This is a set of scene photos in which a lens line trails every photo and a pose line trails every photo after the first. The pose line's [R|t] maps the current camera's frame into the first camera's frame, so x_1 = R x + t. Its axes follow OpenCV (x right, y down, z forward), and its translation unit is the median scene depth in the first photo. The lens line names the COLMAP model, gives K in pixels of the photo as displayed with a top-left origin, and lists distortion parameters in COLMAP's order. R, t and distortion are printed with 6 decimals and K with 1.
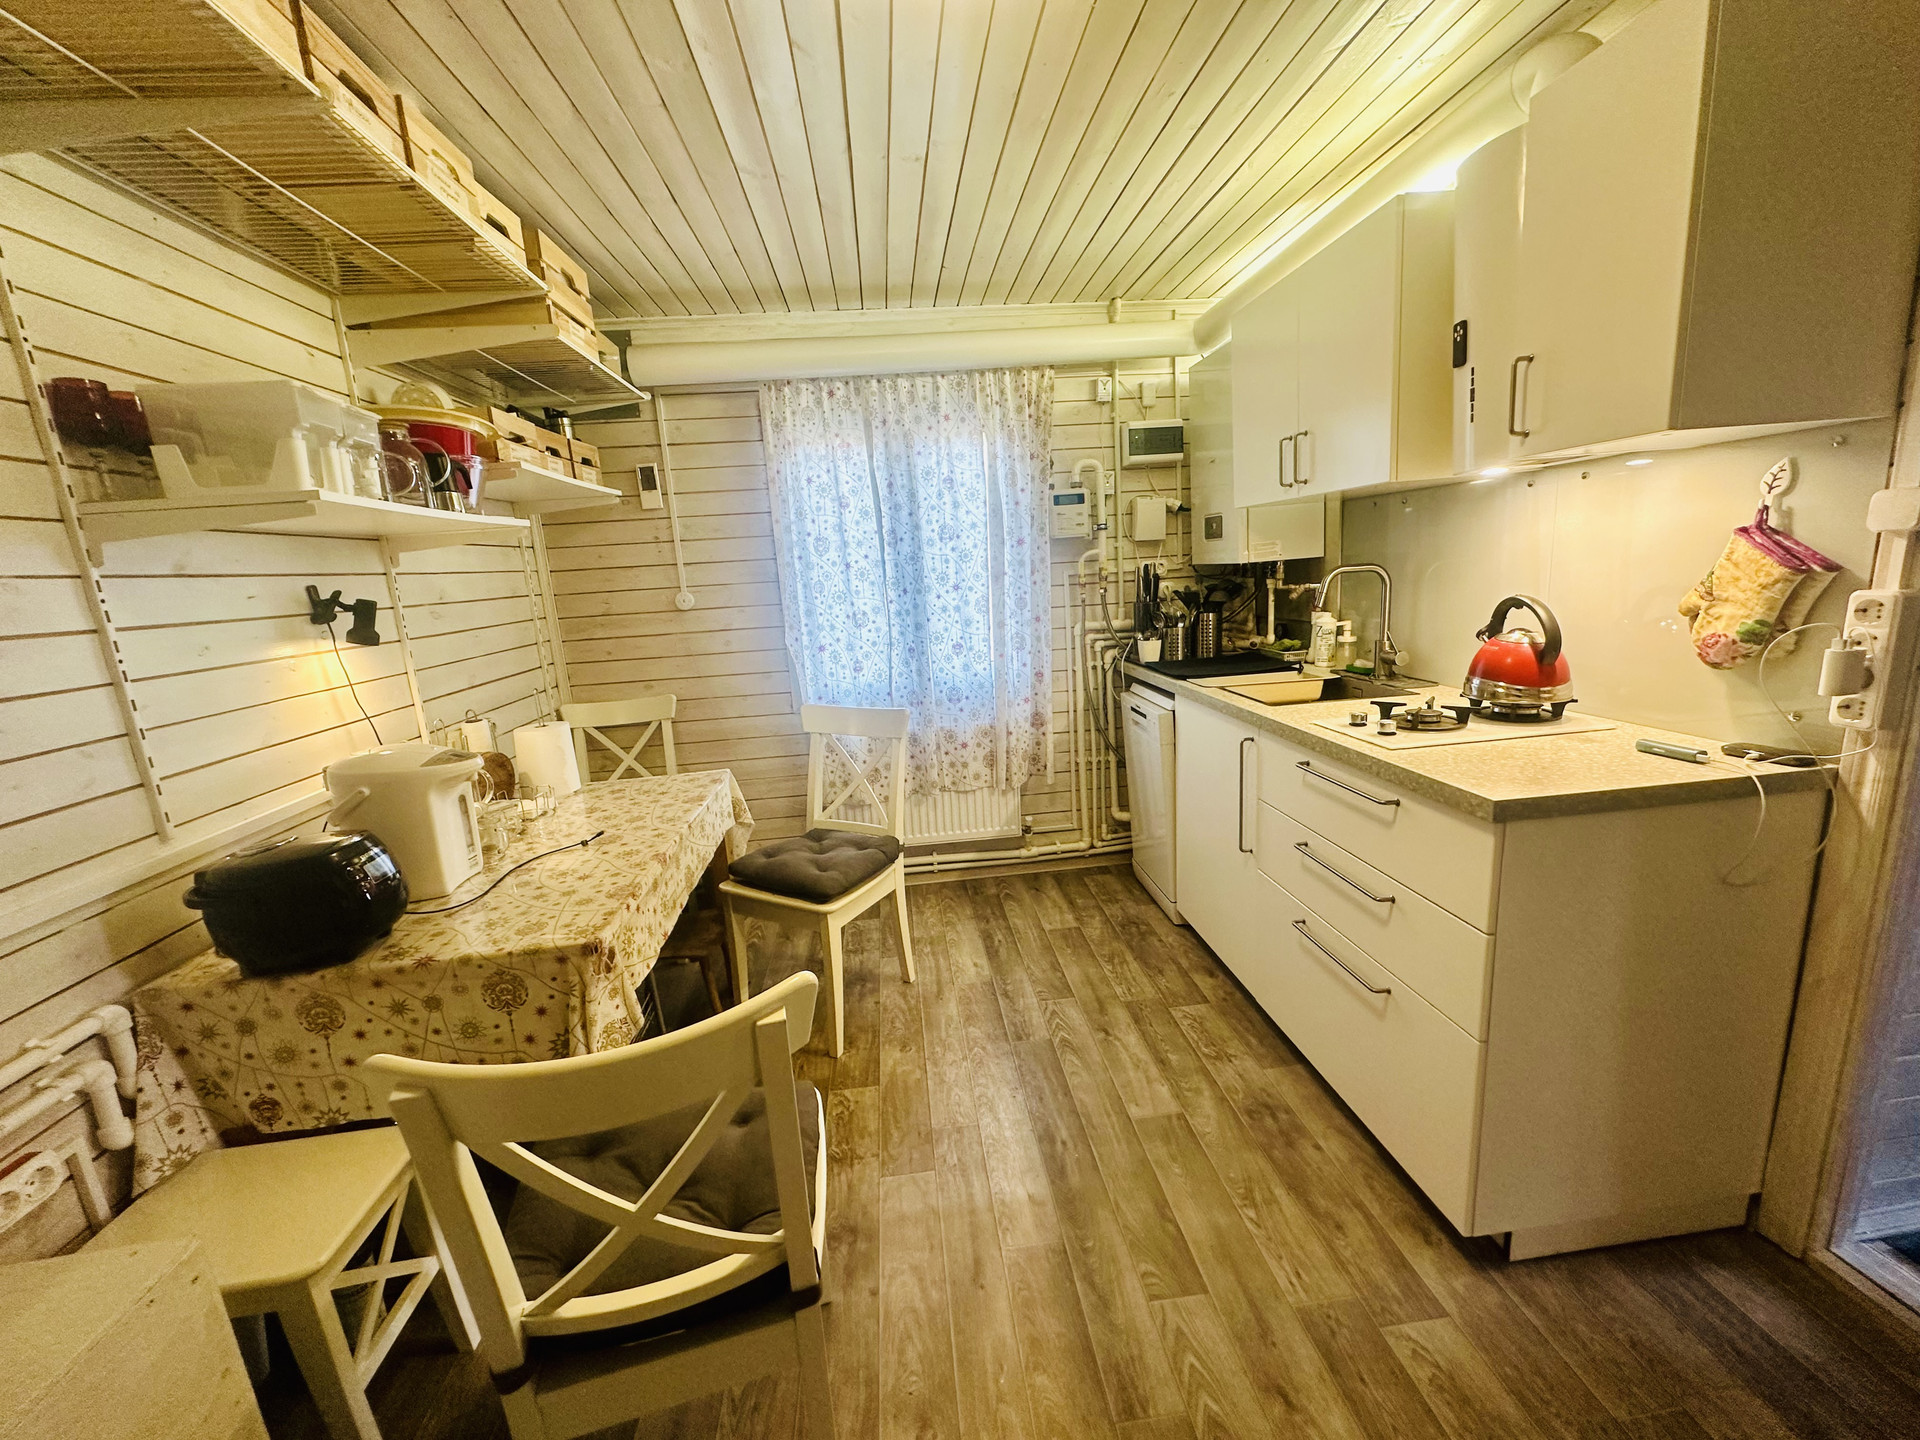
lens RADIAL K [[763.4, 0, 955.8], [0, 763.4, 723.9], [0, 0, 1]] dist [0.002369, -0.000455]
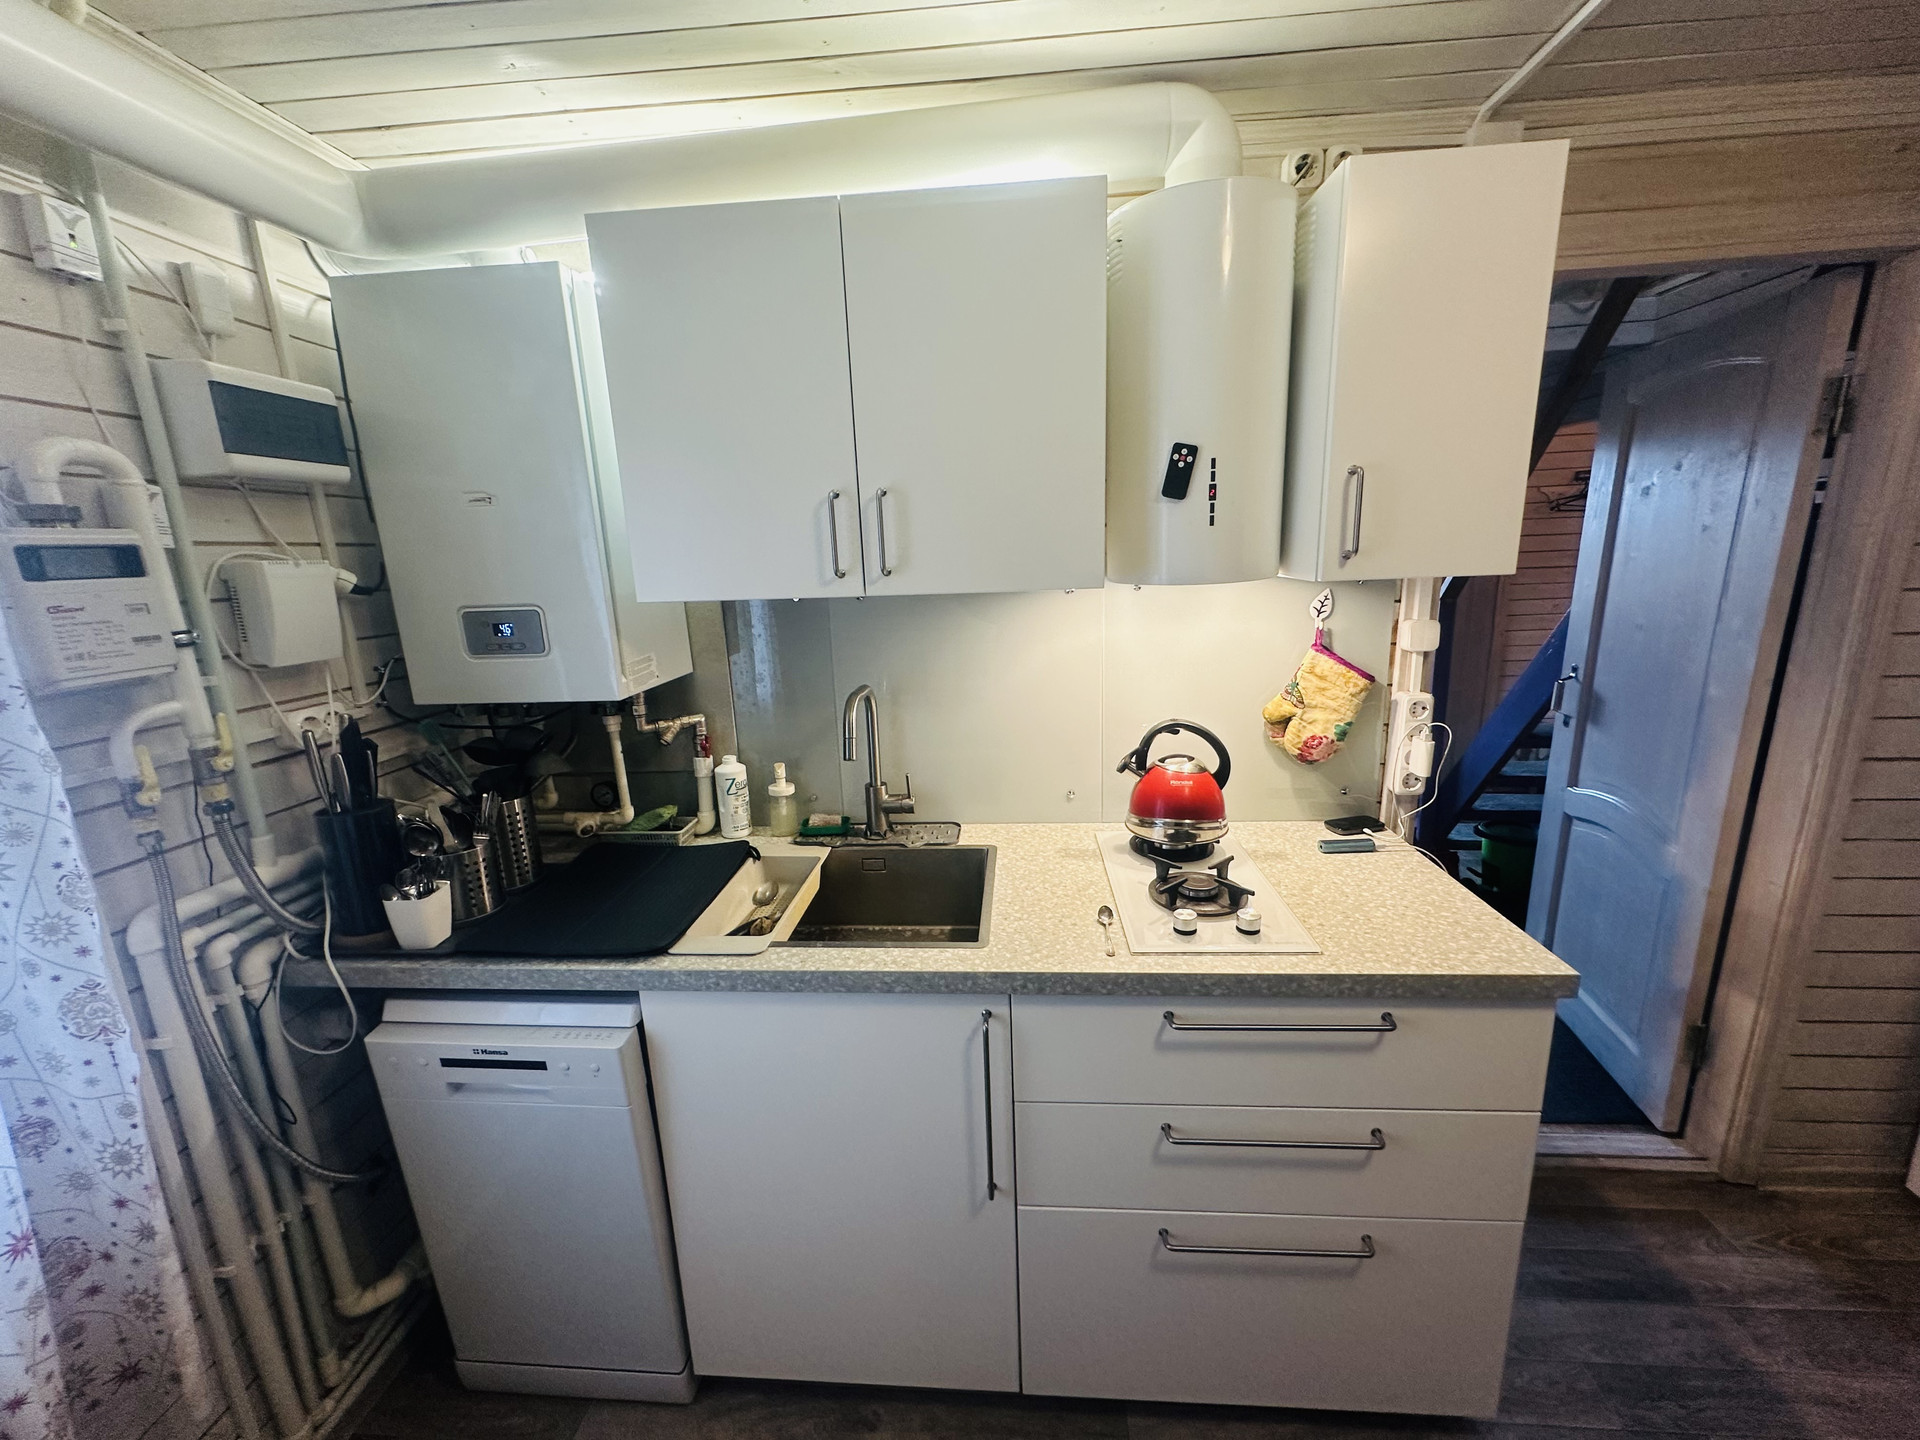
lens RADIAL K [[763.4, 0, 957.4], [0, 763.4, 720.7], [0, 0, 1]] dist [0.002369, -0.000455]
pose [[0.177932, -0.159017, 0.971110, -0.102051], [0.223936, 0.967508, 0.117396, -0.197564], [-0.958224, 0.196577, 0.207760, 0.637707]]
